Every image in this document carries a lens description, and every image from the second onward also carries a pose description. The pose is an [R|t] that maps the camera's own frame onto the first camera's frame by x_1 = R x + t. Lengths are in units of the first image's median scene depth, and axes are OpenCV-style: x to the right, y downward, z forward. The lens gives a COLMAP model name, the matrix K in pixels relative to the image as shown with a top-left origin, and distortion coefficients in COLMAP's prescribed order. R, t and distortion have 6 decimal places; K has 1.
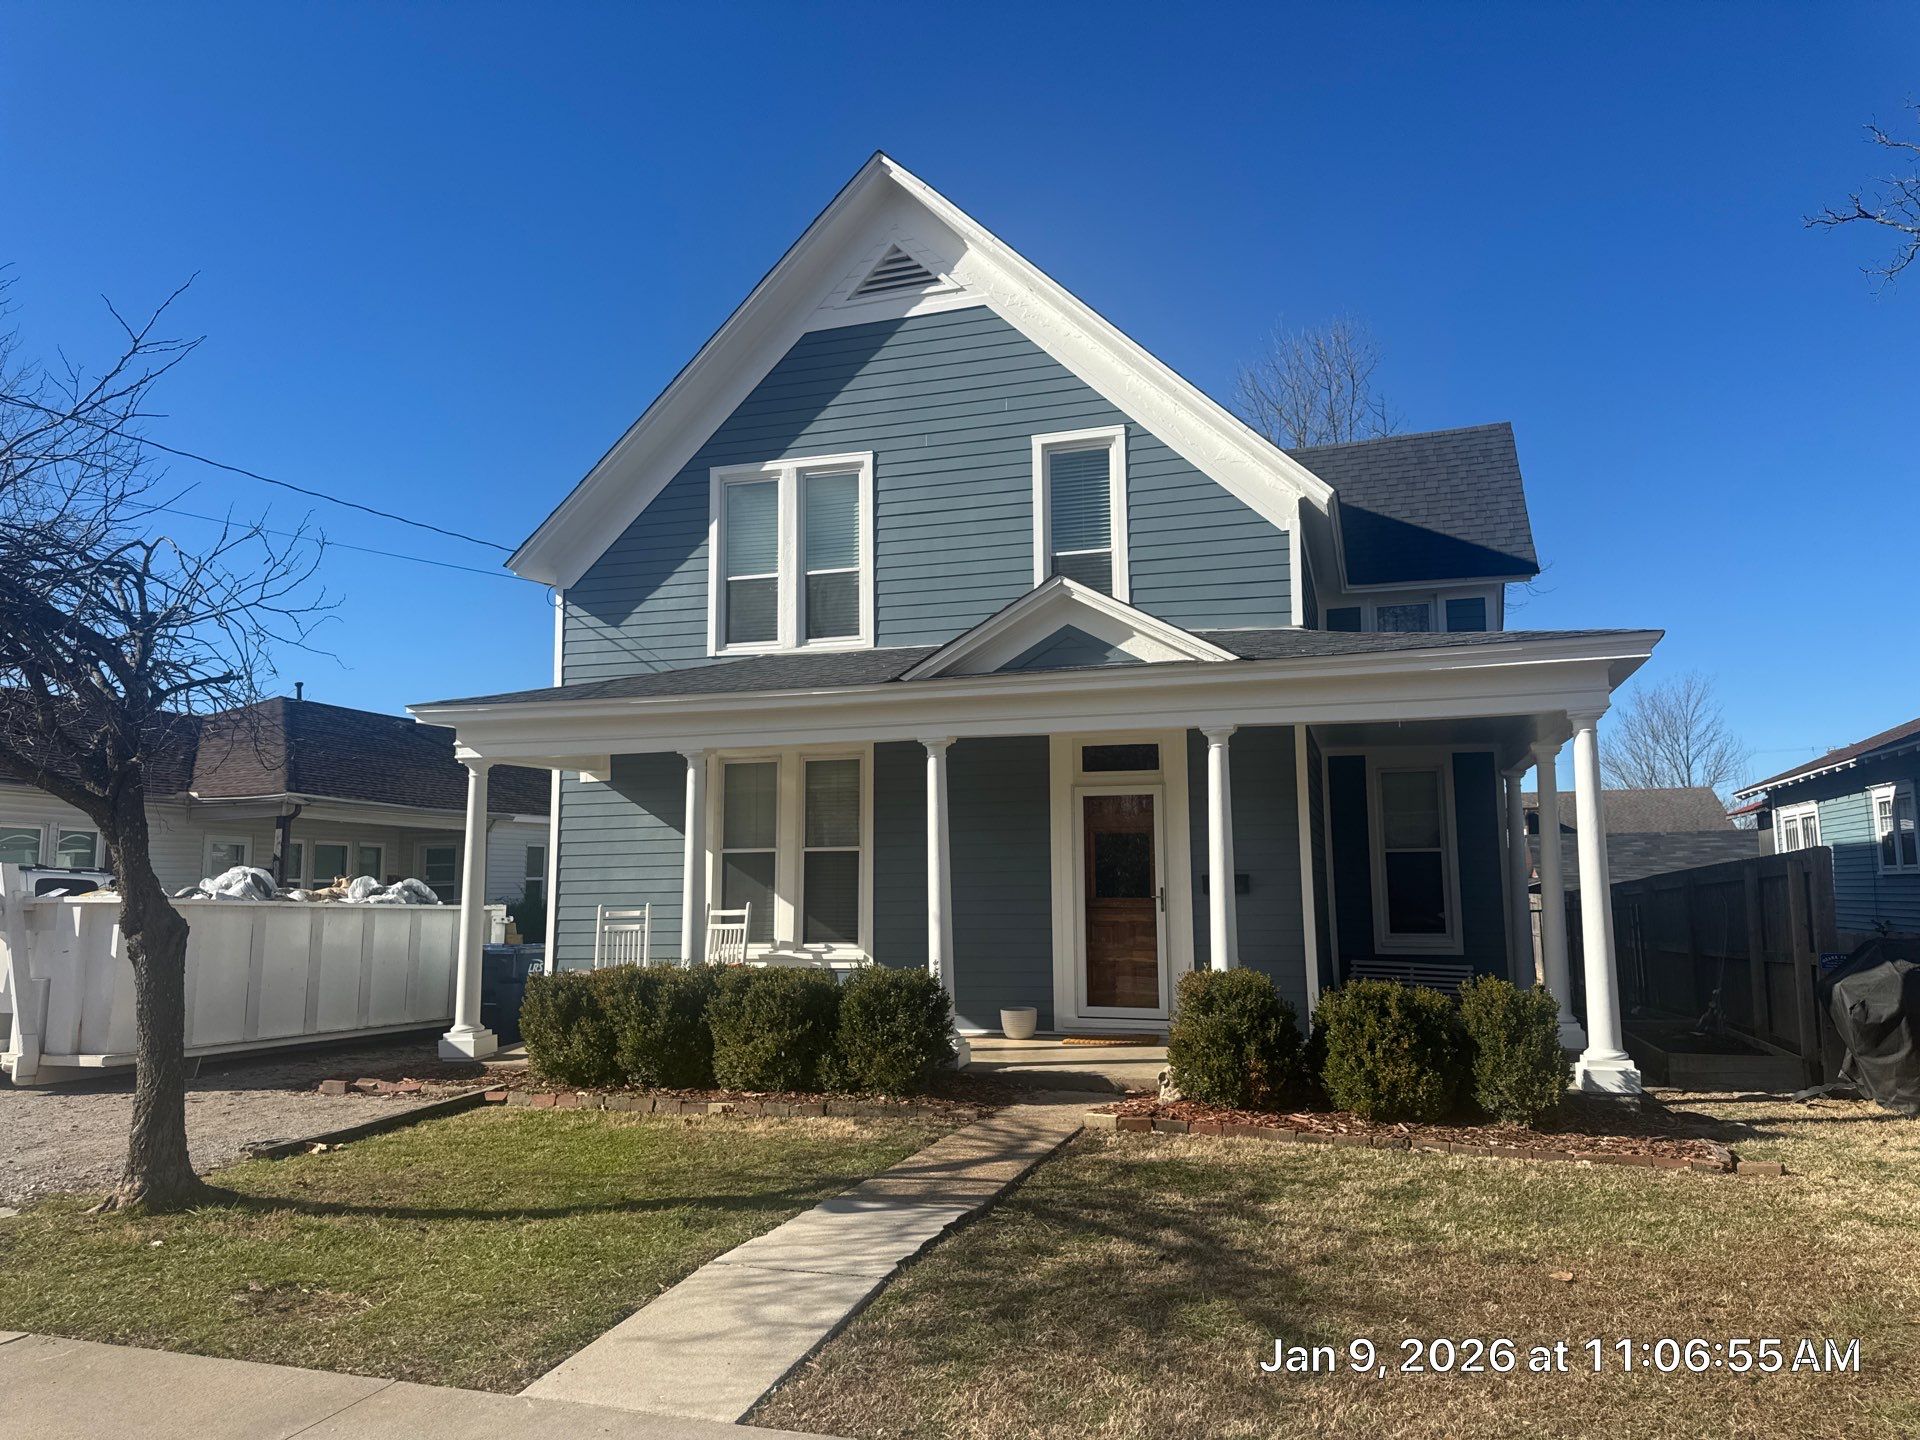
lens RADIAL K [[1346.6, 0, 952.7], [0, 1346.6, 738.4], [0, 0, 1]] dist [0.060234, -0.062326]
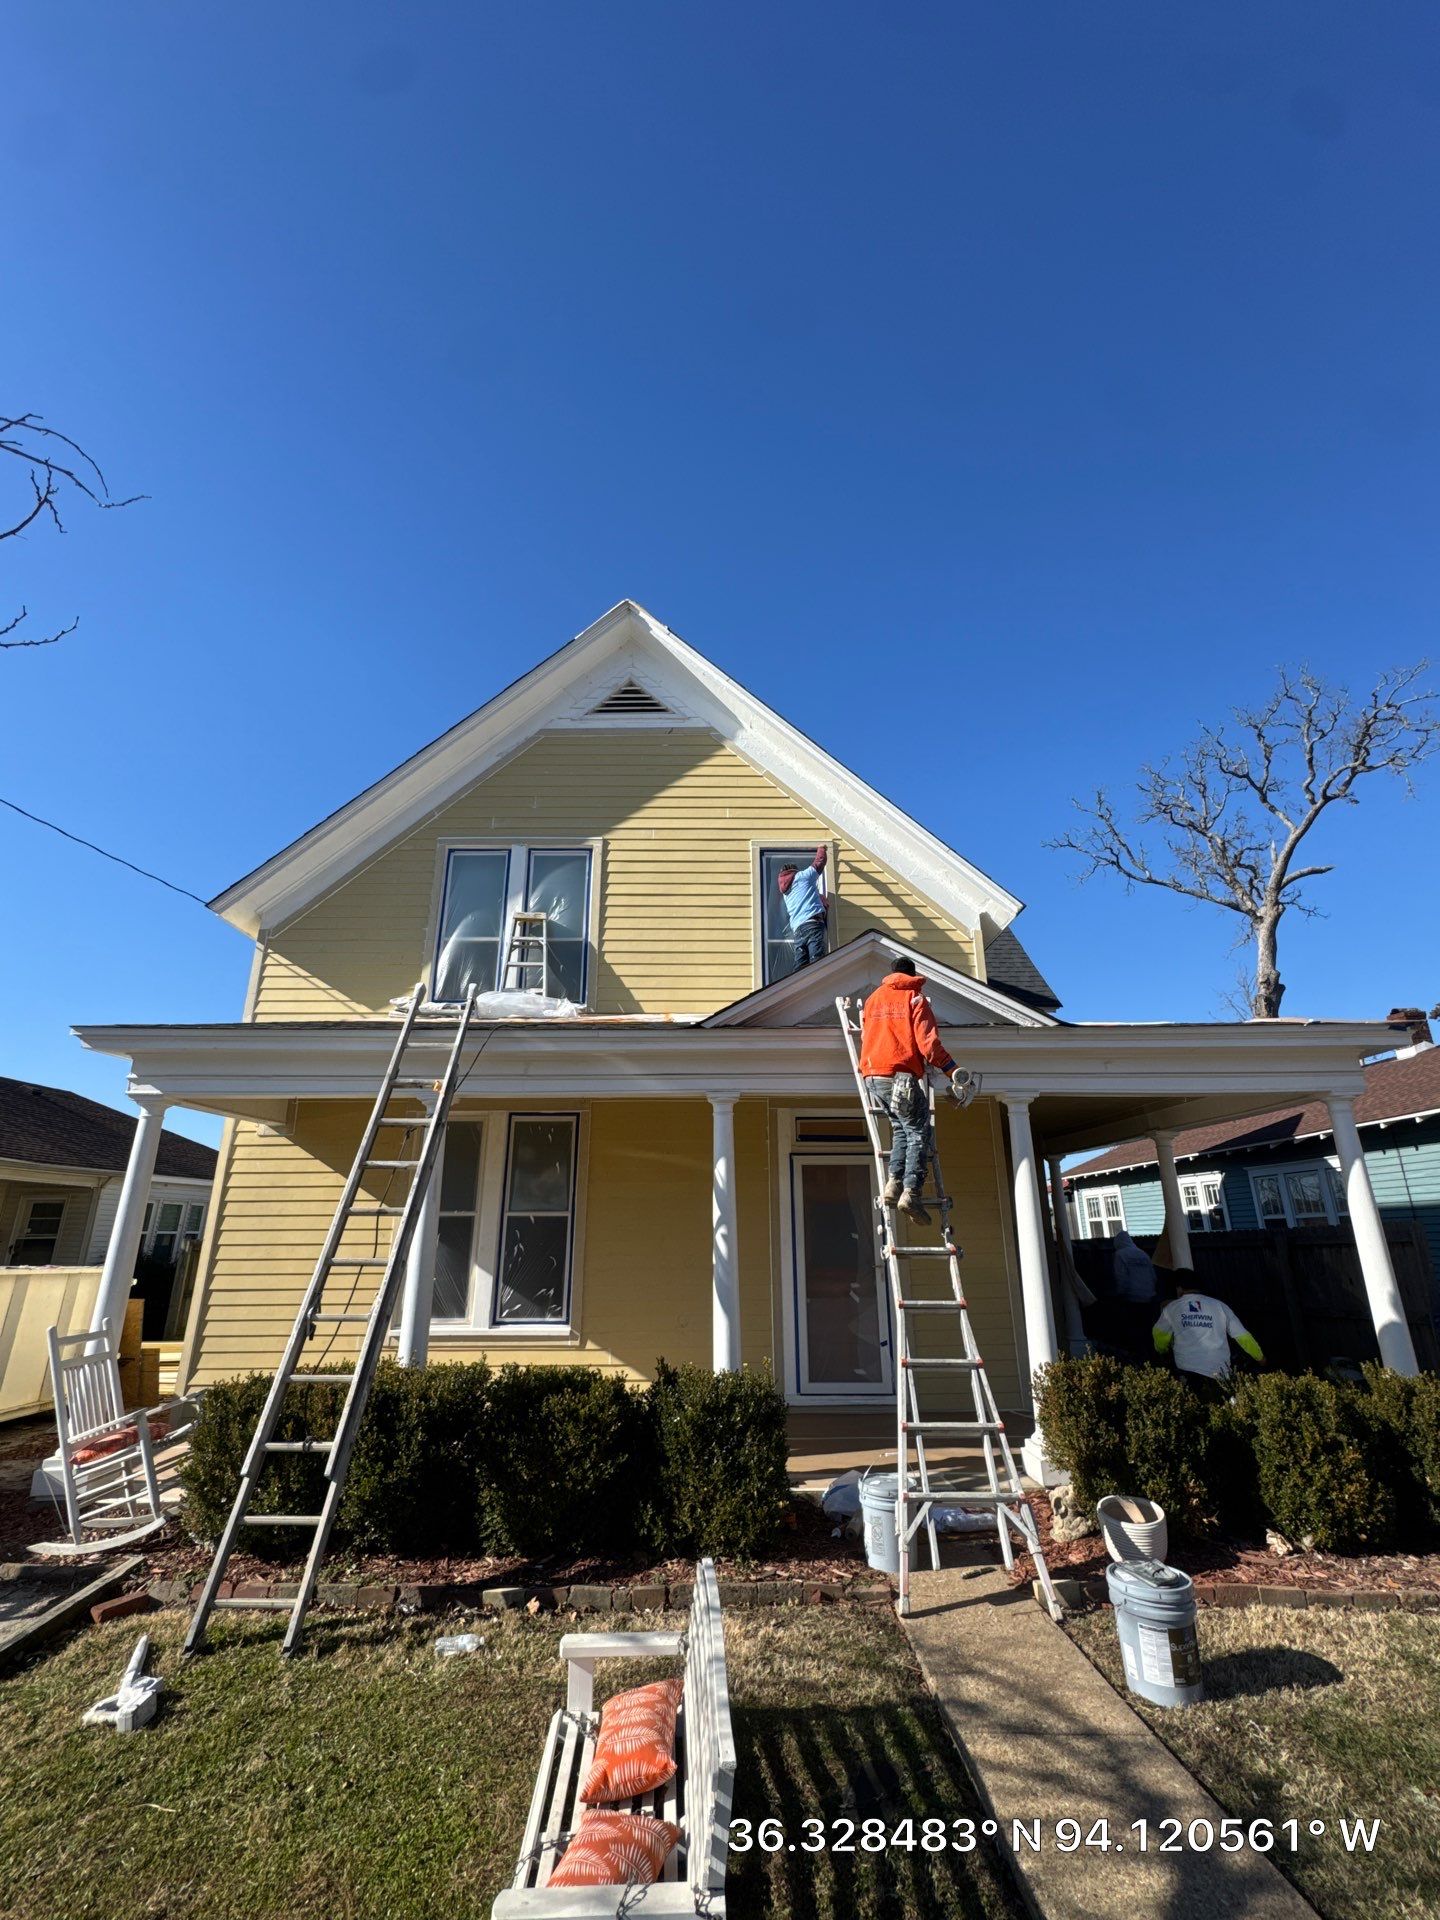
lens RADIAL K [[843.0, 0, 735.6], [0, 843.0, 957.5], [0, 0, 1]] dist [-0.002432, -0.000039]
pose [[0.950234, 0.101477, 0.294546, -0.164288], [-0.037492, 0.975840, -0.215246, 0.029401], [-0.309273, 0.193491, 0.931081, 0.376470]]
